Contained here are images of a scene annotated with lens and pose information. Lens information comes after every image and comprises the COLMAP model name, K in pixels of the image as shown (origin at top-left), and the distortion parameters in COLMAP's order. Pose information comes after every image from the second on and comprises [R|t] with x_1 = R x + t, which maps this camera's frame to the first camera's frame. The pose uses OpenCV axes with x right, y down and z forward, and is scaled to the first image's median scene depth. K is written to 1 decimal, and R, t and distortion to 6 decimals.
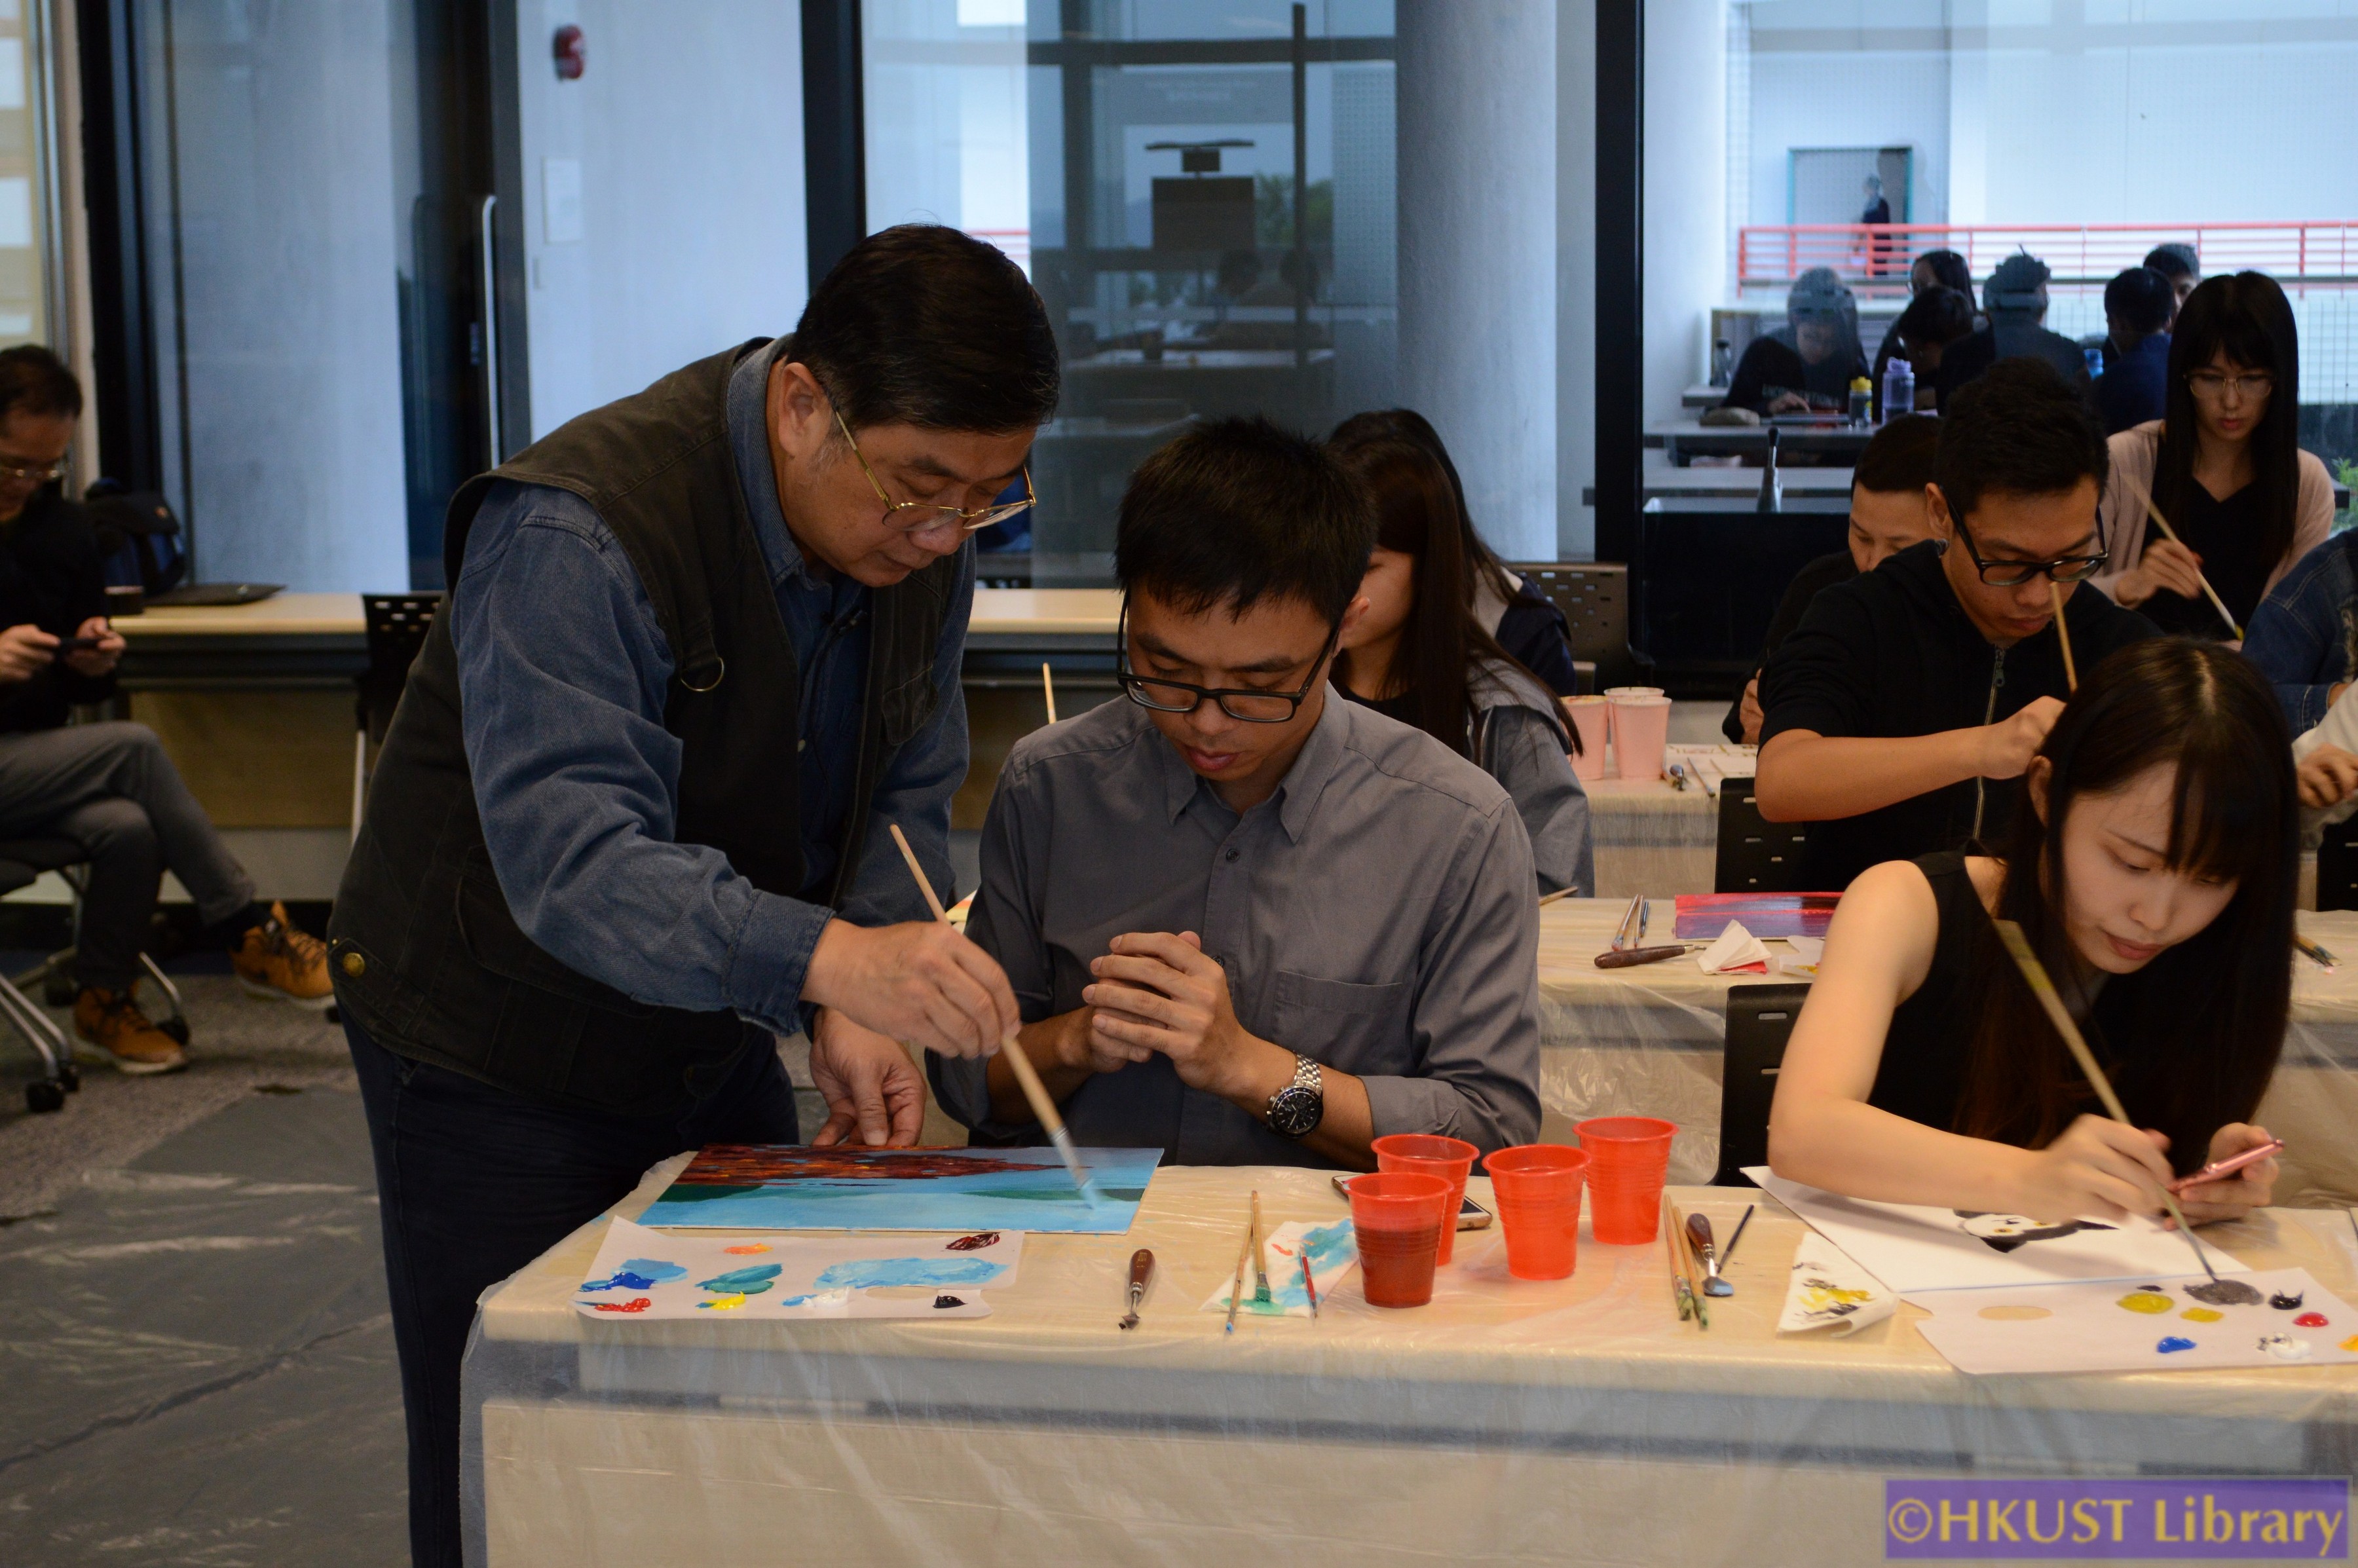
lens RADIAL K [[4562.1, 0, 1179.0], [0, 4562.1, 784.0], [0, 0, 1]] dist [0.011249, 0.076912]
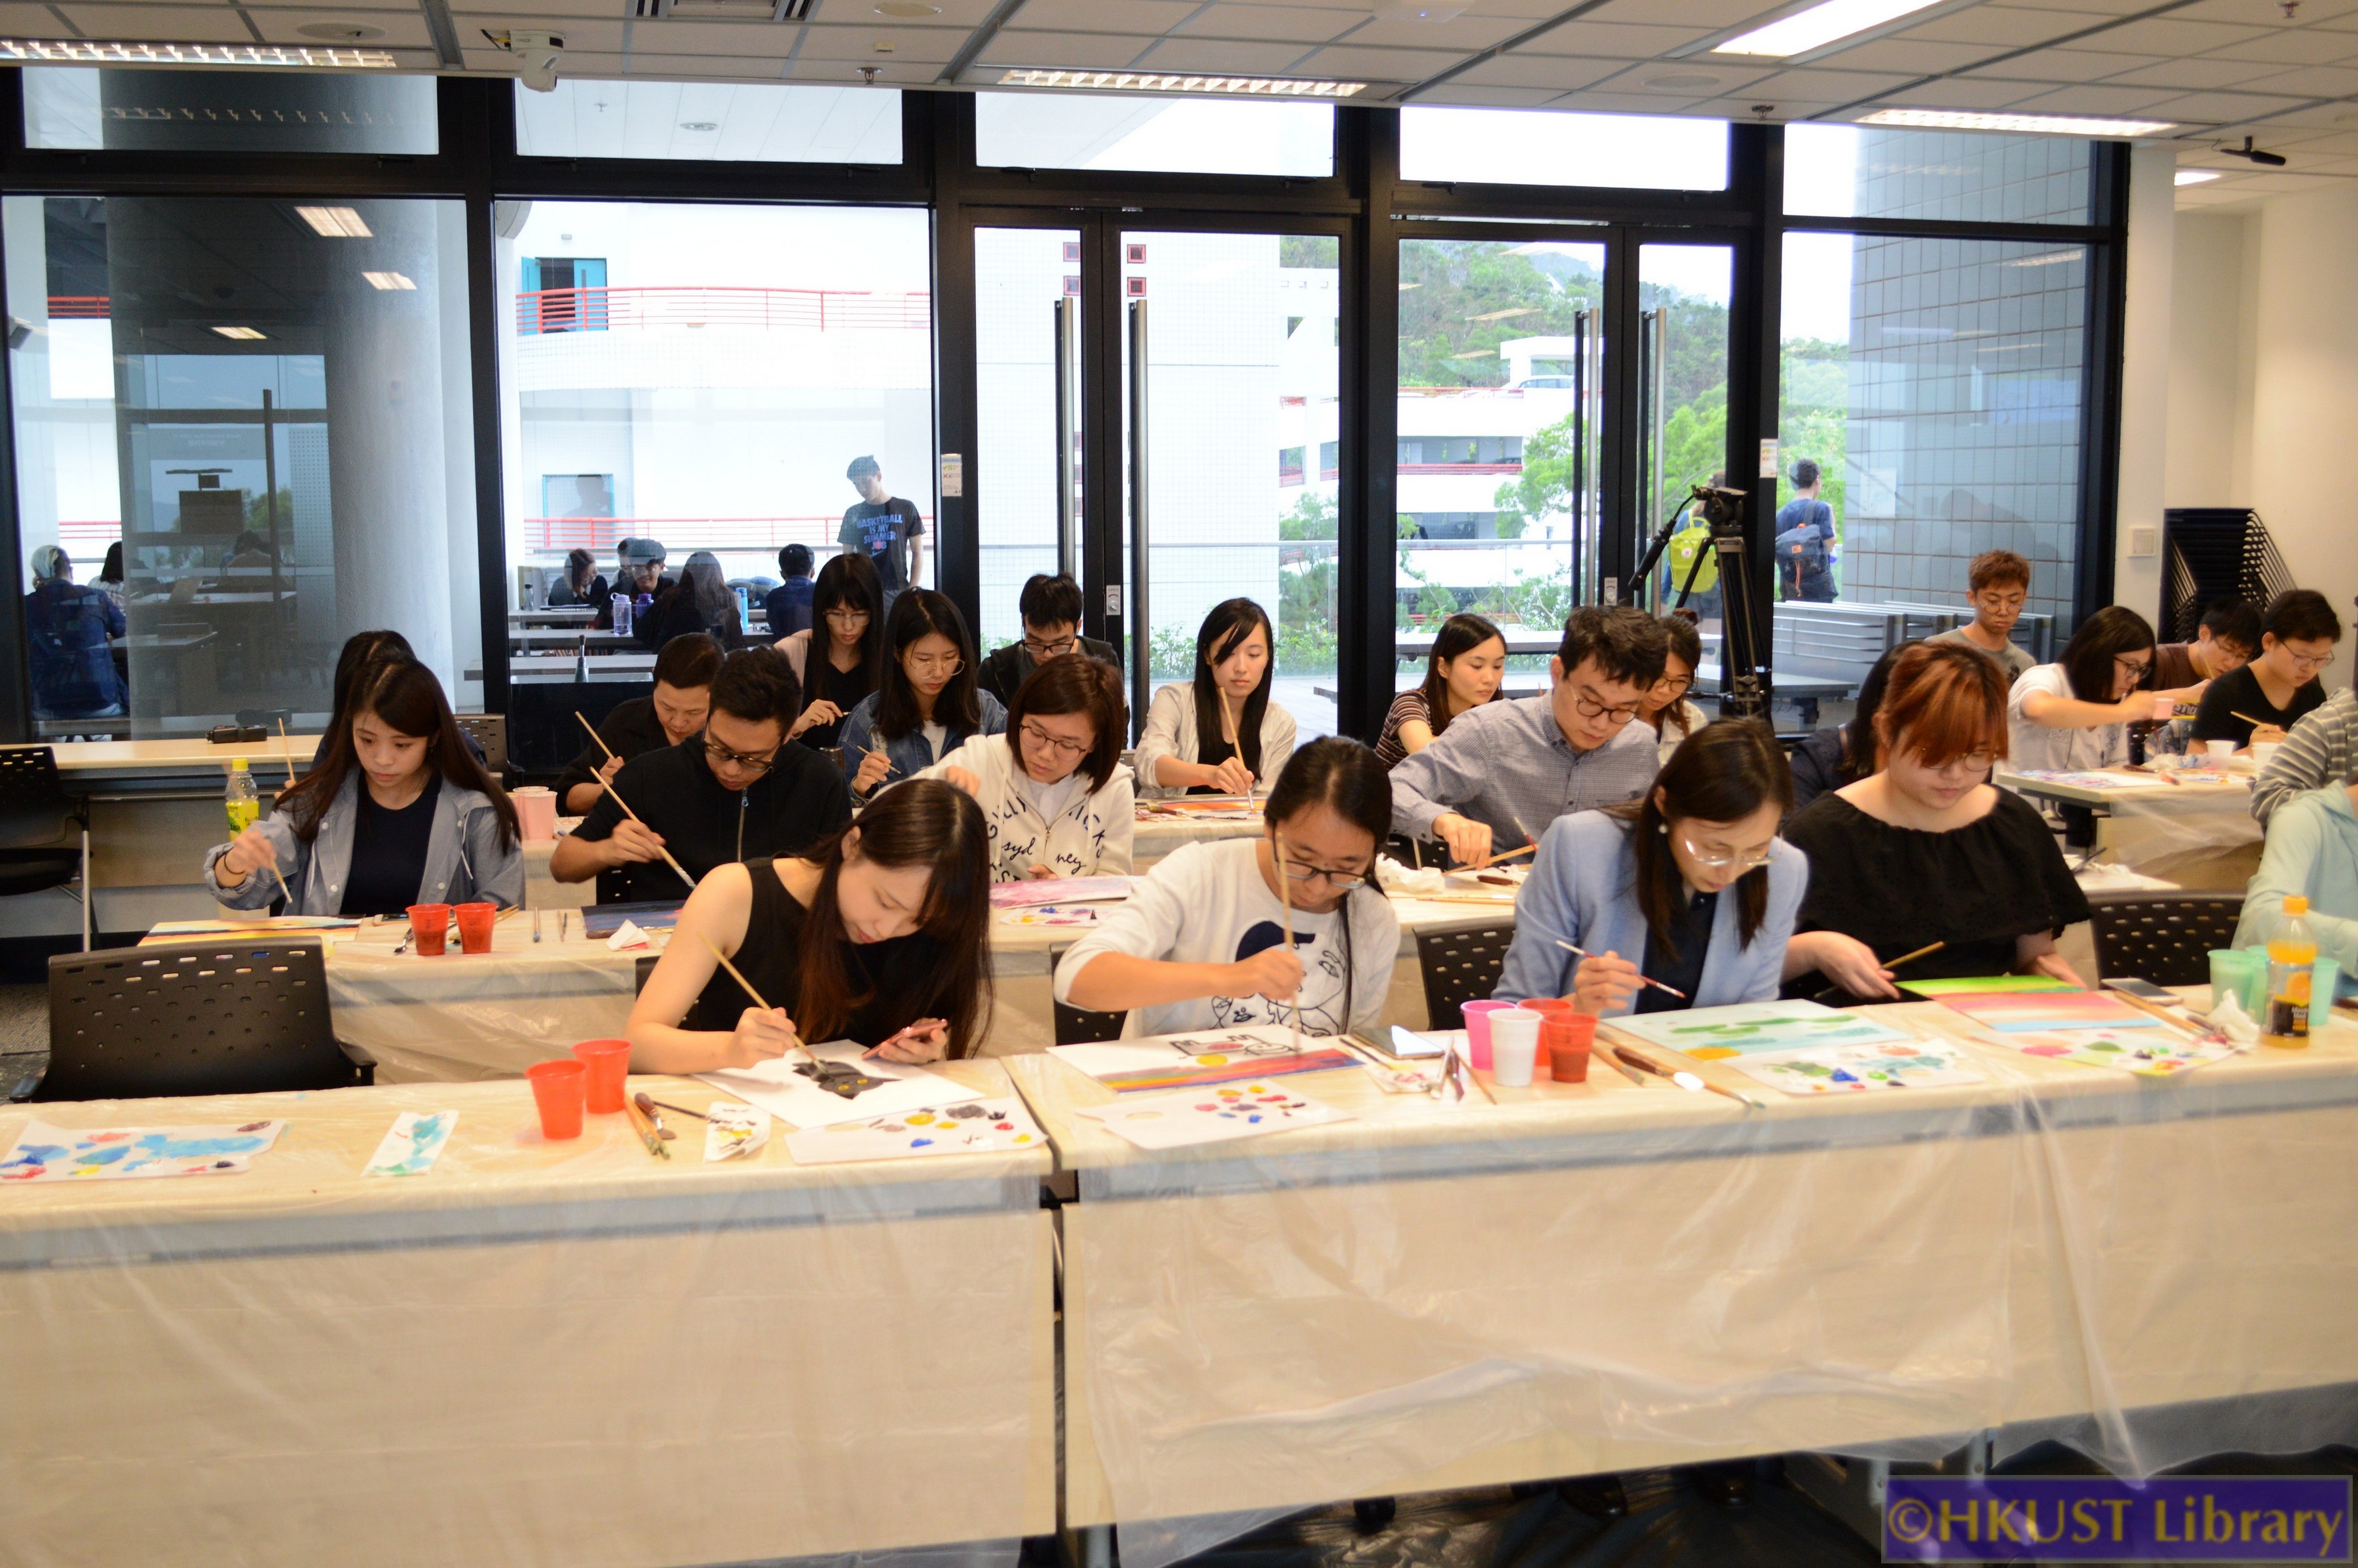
lens RADIAL K [[2477.9, 0, 1179.0], [0, 2477.9, 784.0], [0, 0, 1]] dist [-0.058753, -0.001465]
pose [[0.912236, -0.040729, 0.407635, -0.082249], [0.045871, 0.998943, -0.002845, -0.011377], [-0.407088, 0.021294, 0.913141, 0.058667]]
